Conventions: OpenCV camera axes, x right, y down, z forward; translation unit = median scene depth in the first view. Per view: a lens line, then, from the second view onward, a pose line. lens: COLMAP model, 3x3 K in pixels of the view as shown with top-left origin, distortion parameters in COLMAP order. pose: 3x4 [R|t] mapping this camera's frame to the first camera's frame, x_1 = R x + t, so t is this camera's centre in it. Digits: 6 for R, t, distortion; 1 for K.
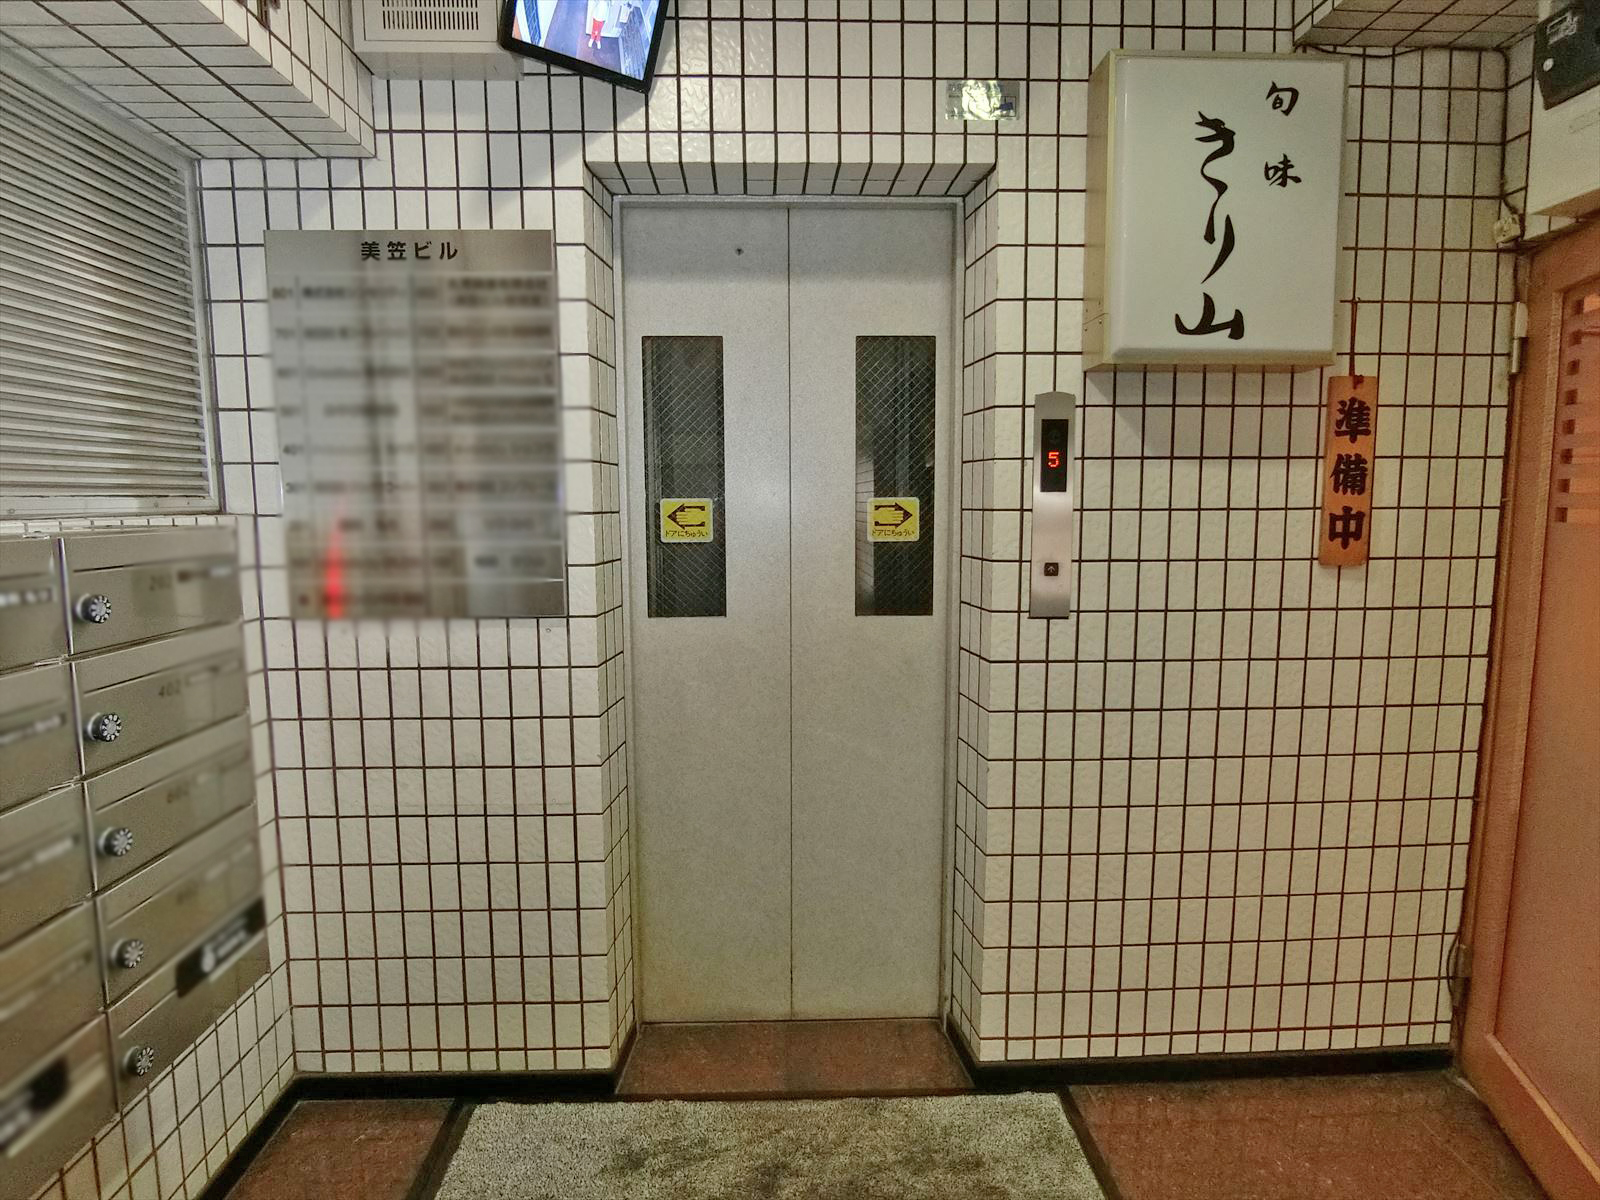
lens RADIAL K [[899.9, 0, 801.4], [0, 899.9, 597.3], [0, 0, 1]] dist [-0.013486, -0.002396]
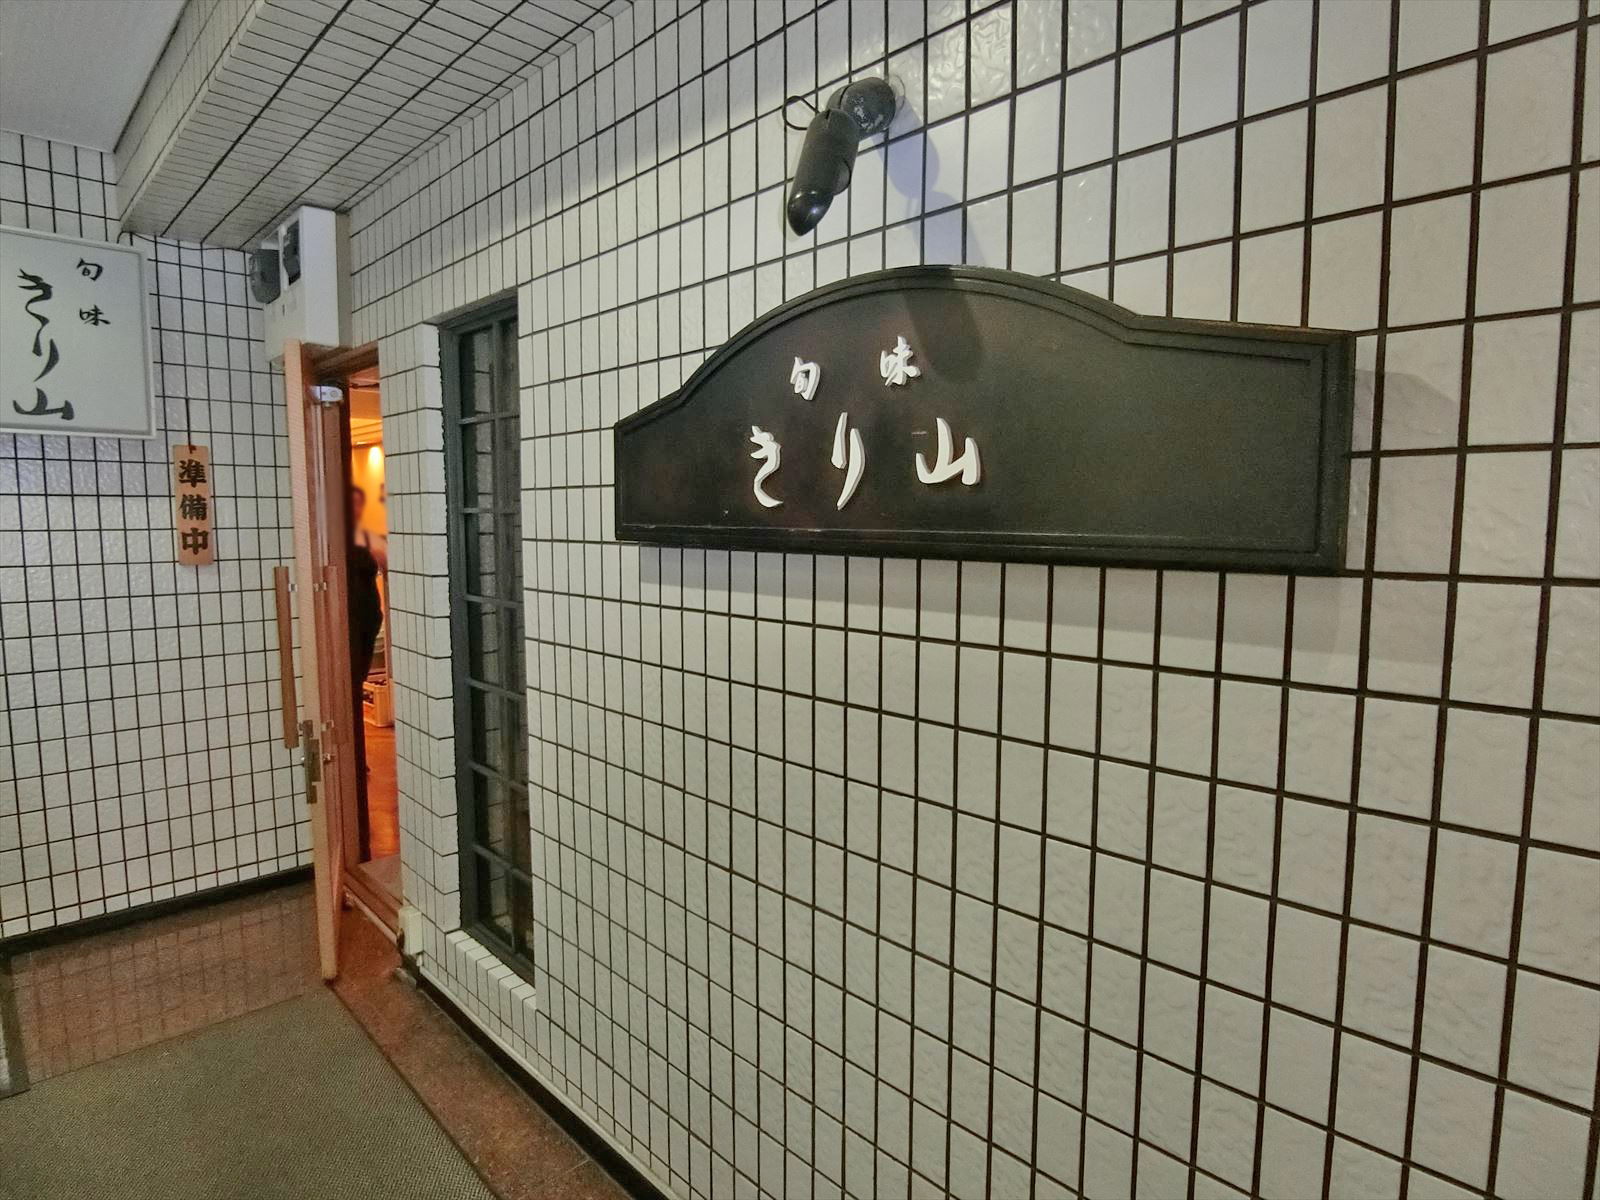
lens RADIAL K [[879.6, 0, 800.0], [0, 879.6, 600.0], [0, 0, 1]] dist [-0.016174, -0.000577]
pose [[0.738433, -0.057875, 0.671838, 0.361861], [0.069399, 0.997542, 0.009654, 0.085703], [-0.670746, 0.039496, 0.740635, -0.858798]]
